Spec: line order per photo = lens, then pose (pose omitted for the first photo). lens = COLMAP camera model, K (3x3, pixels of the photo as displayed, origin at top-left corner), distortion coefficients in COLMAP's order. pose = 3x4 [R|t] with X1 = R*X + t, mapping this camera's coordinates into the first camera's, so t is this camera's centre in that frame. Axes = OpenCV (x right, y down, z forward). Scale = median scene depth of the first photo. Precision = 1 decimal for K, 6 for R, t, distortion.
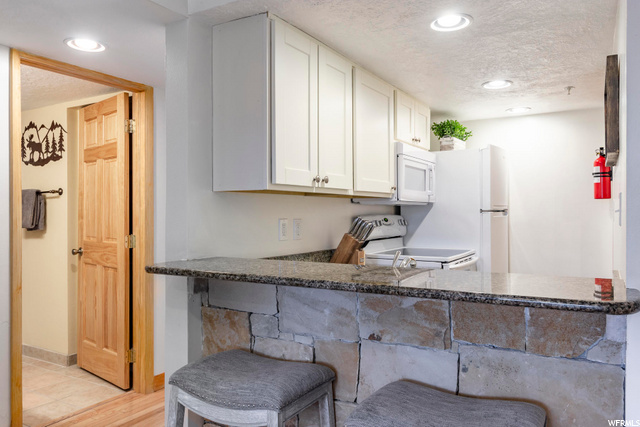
lens RADIAL K [[470.5, 0, 313.6], [0, 470.5, 214.4], [0, 0, 1]] dist [-0.002105, -0.000716]
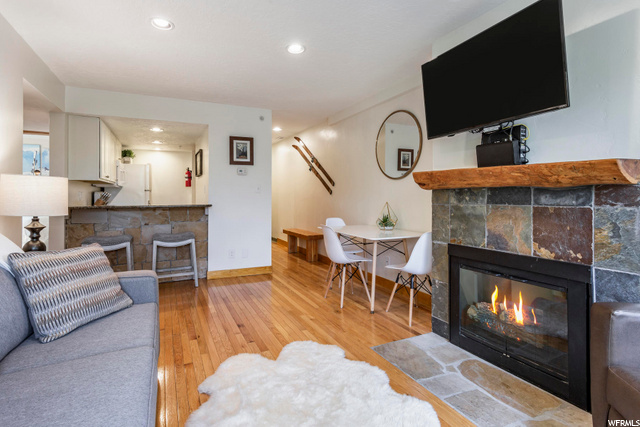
lens RADIAL K [[307.9, 0, 301.9], [0, 307.9, 197.5], [0, 0, 1]] dist [0.000435, 0.000205]
pose [[0.568214, -0.004518, 0.822869, -0.547996], [-0.000892, 0.999981, 0.006107, 0.021823], [-0.822881, -0.004204, 0.568199, -0.632315]]
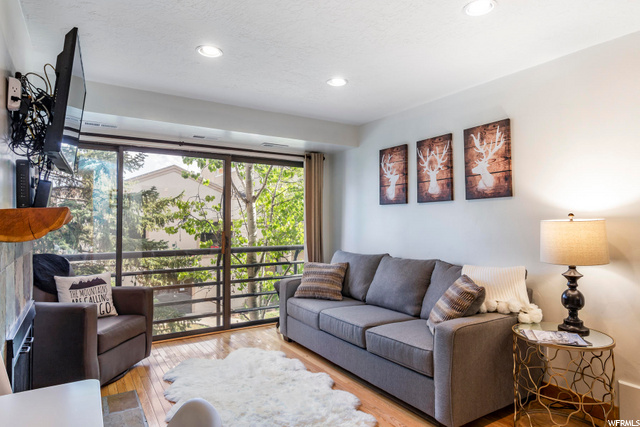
lens RADIAL K [[384.7, 0, 318.6], [0, 384.7, 212.7], [0, 0, 1]] dist [-0.007235, -0.002085]
pose [[-0.428912, -0.020635, -0.903110, 0.423604], [-0.001981, 0.999758, -0.021902, -0.012231], [0.903344, -0.007605, -0.428849, -0.006440]]
